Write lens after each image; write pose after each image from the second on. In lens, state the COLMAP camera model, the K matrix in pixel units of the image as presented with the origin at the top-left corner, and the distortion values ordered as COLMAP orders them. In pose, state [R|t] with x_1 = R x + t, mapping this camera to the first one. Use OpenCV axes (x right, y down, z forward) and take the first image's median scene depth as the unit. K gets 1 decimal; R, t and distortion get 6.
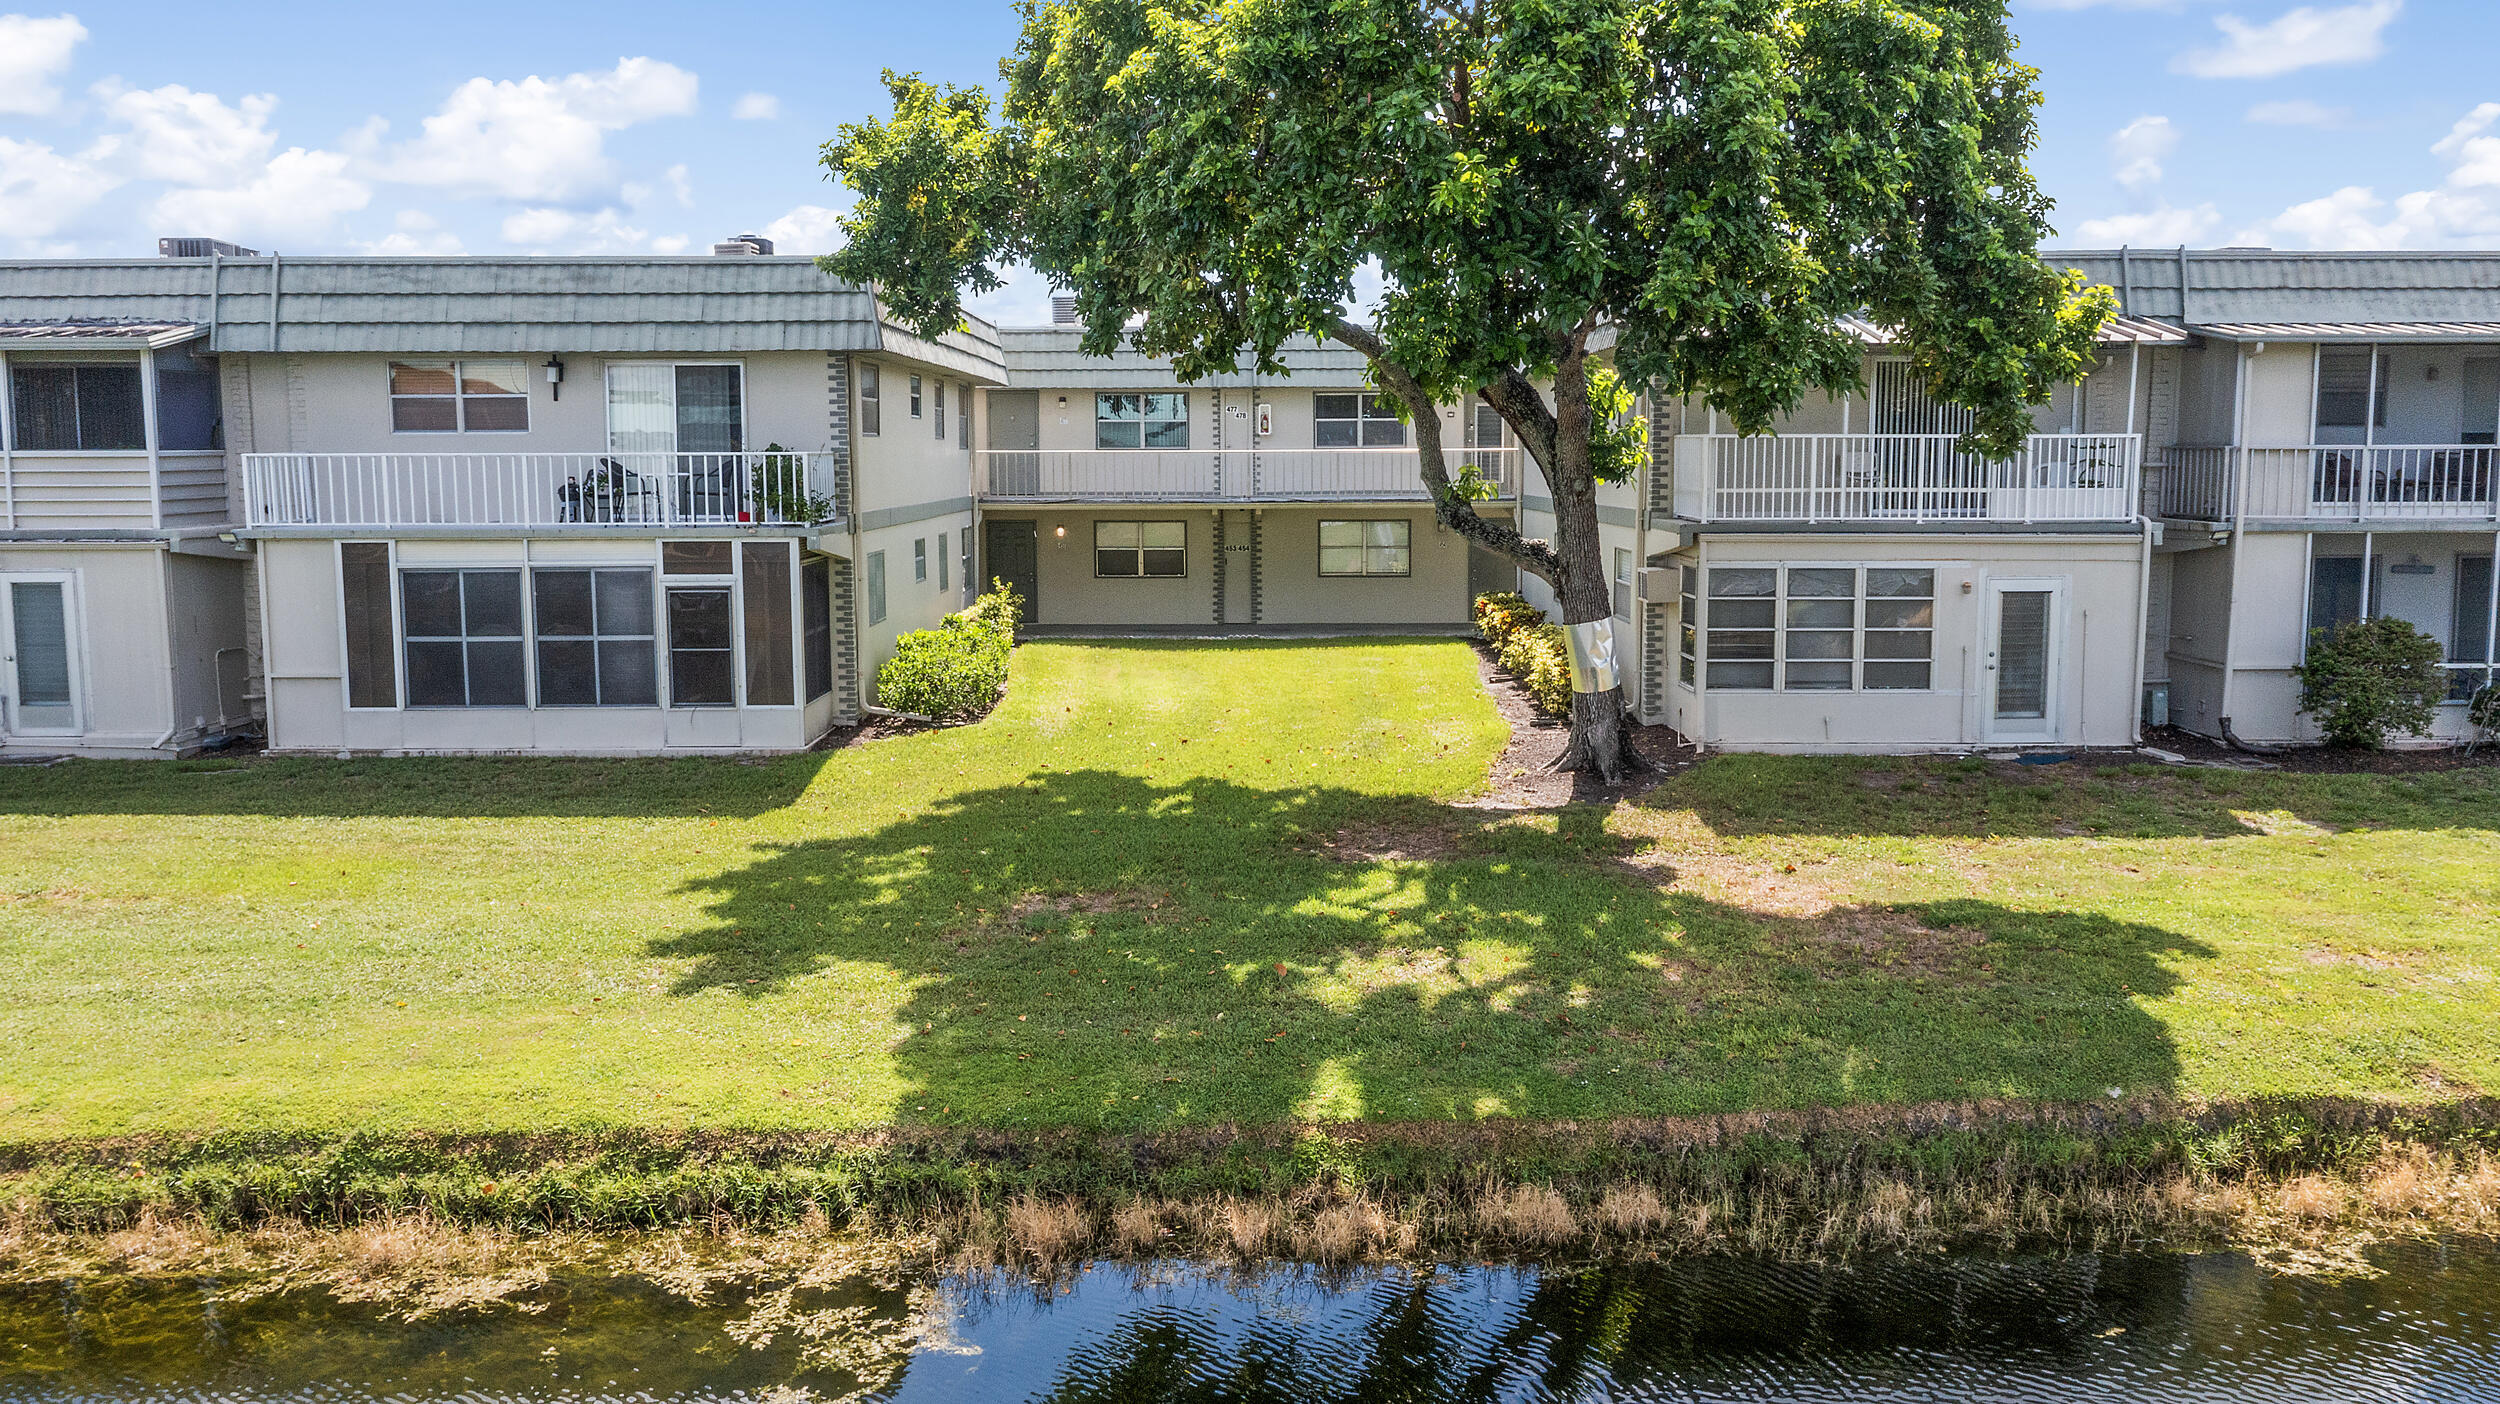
lens RADIAL K [[1994.1, 0, 1250.0], [0, 1994.1, 704.7], [0, 0, 1]] dist [-0.001281, 0.003295]
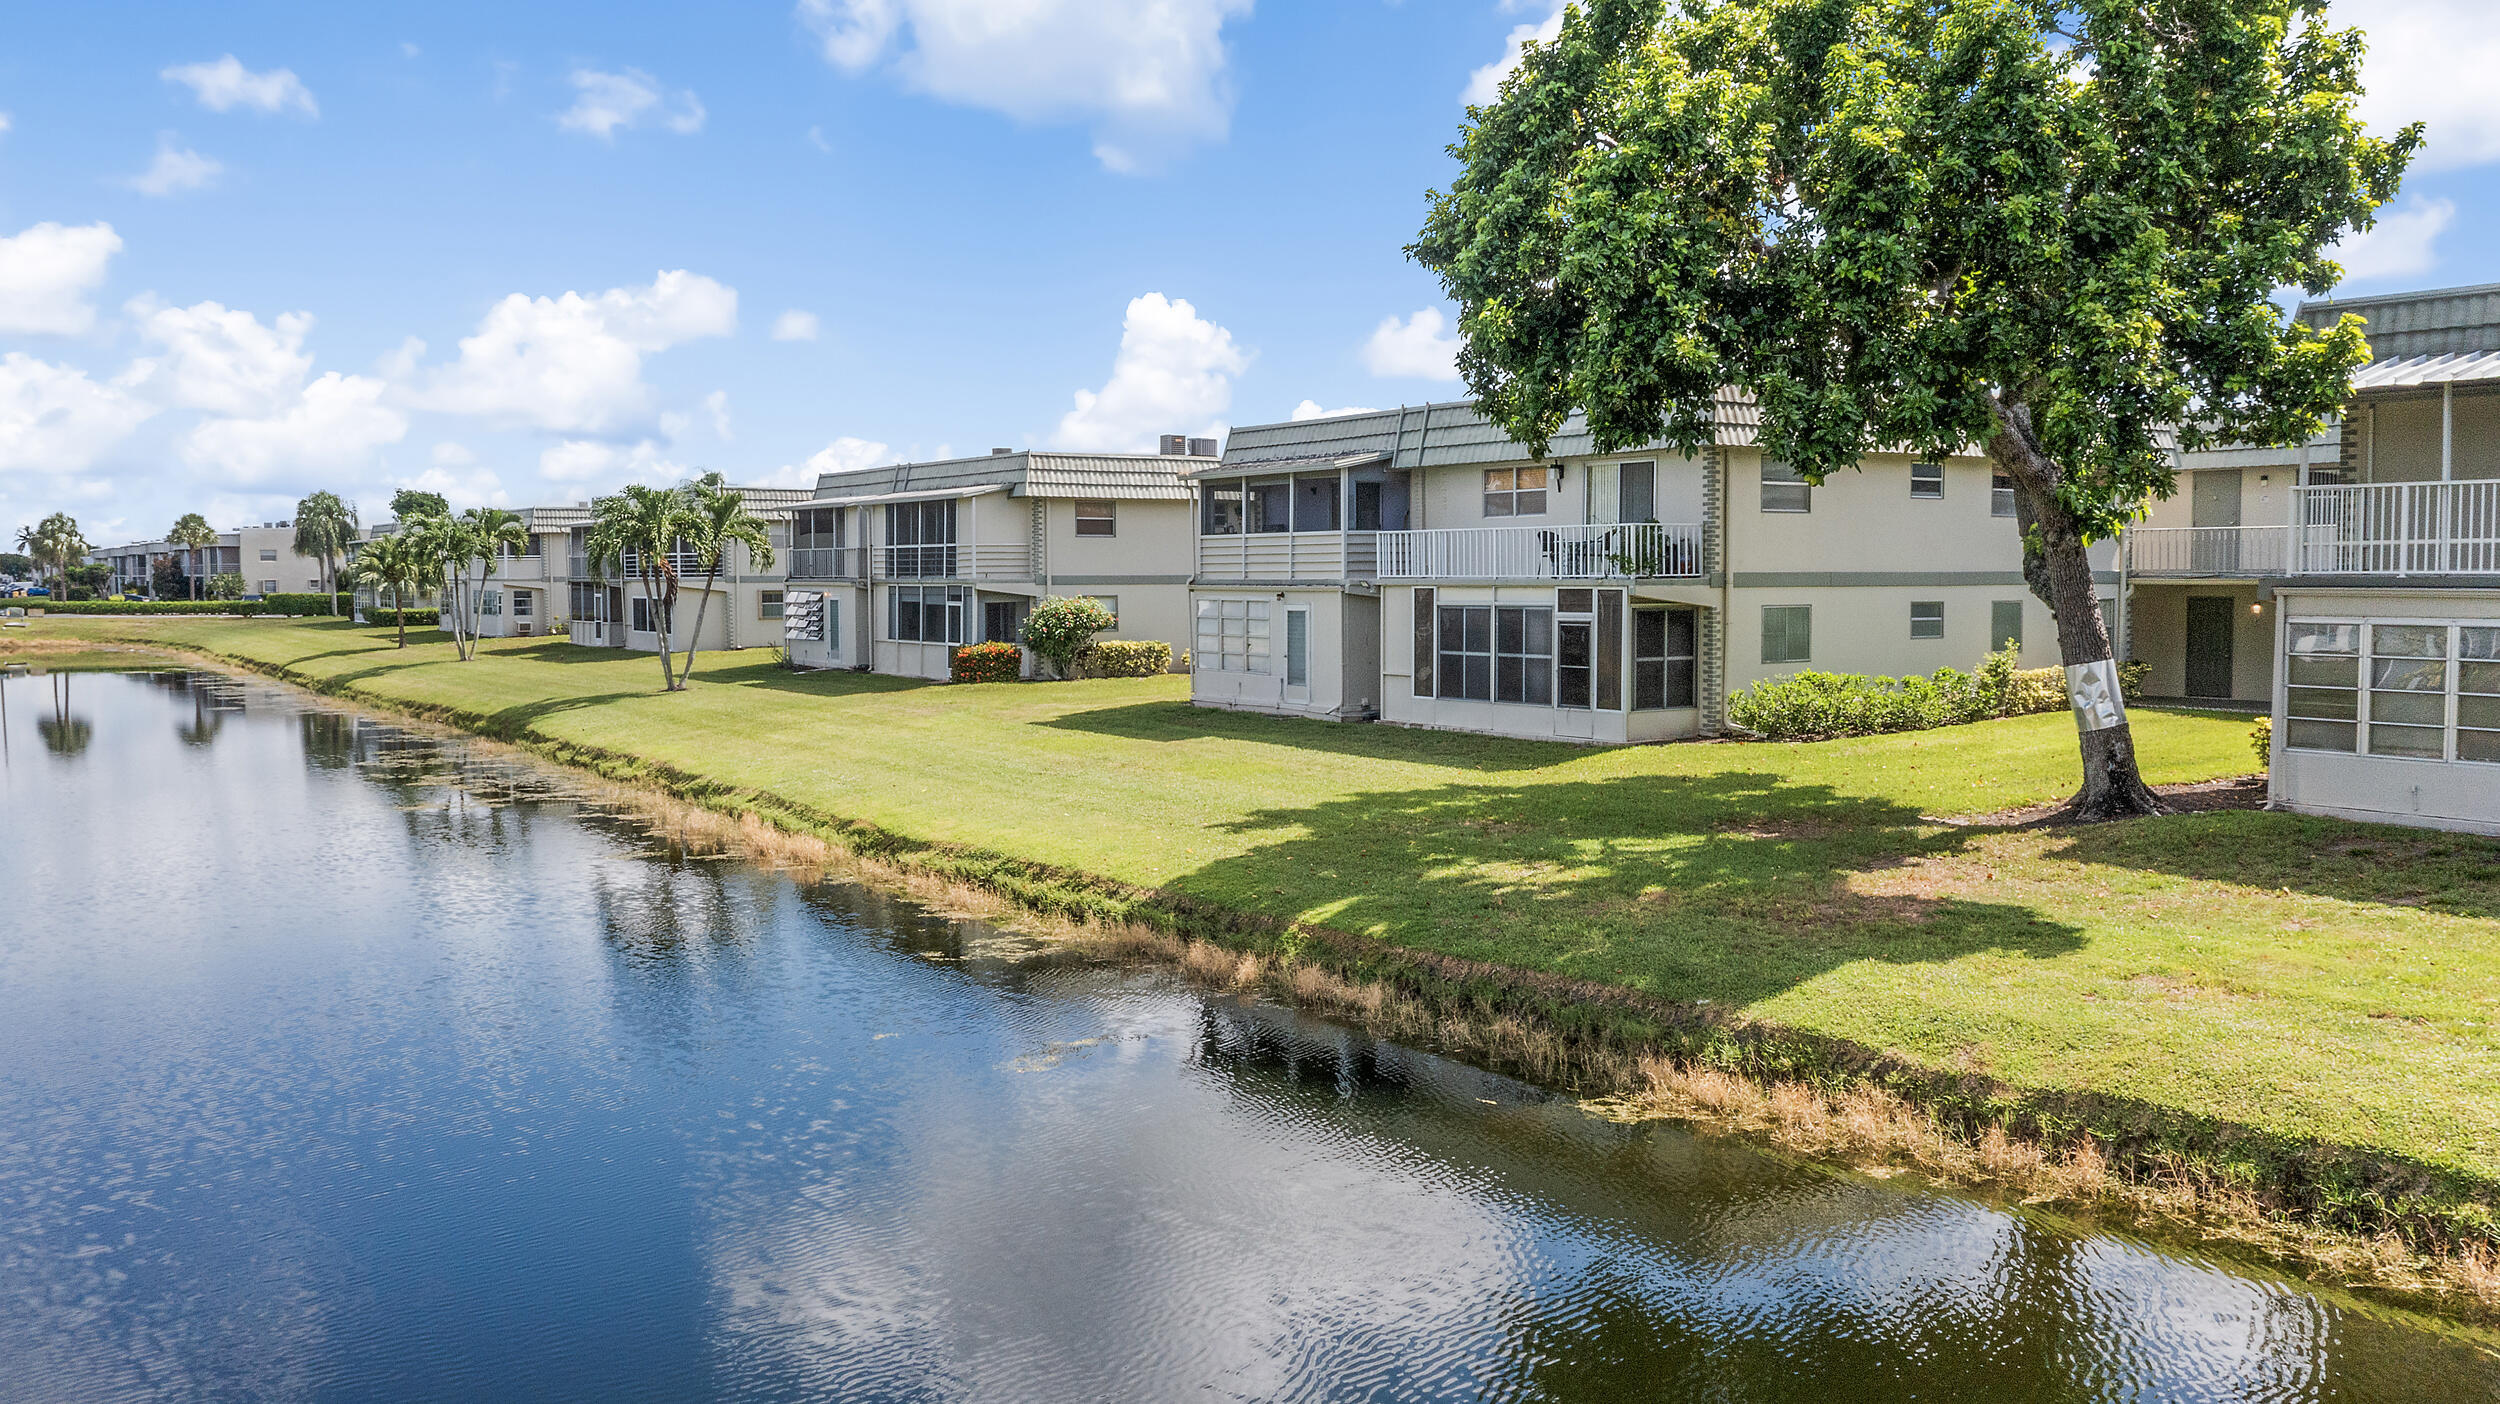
lens RADIAL K [[1994.1, 0, 1249.3], [0, 1994.1, 707.1], [0, 0, 1]] dist [-0.001281, 0.003295]
pose [[0.562458, 0.055617, -0.824953, 0.744947], [-0.100338, 0.994953, -0.001332, 0.024758], [0.820715, 0.083523, 0.565200, 0.033428]]
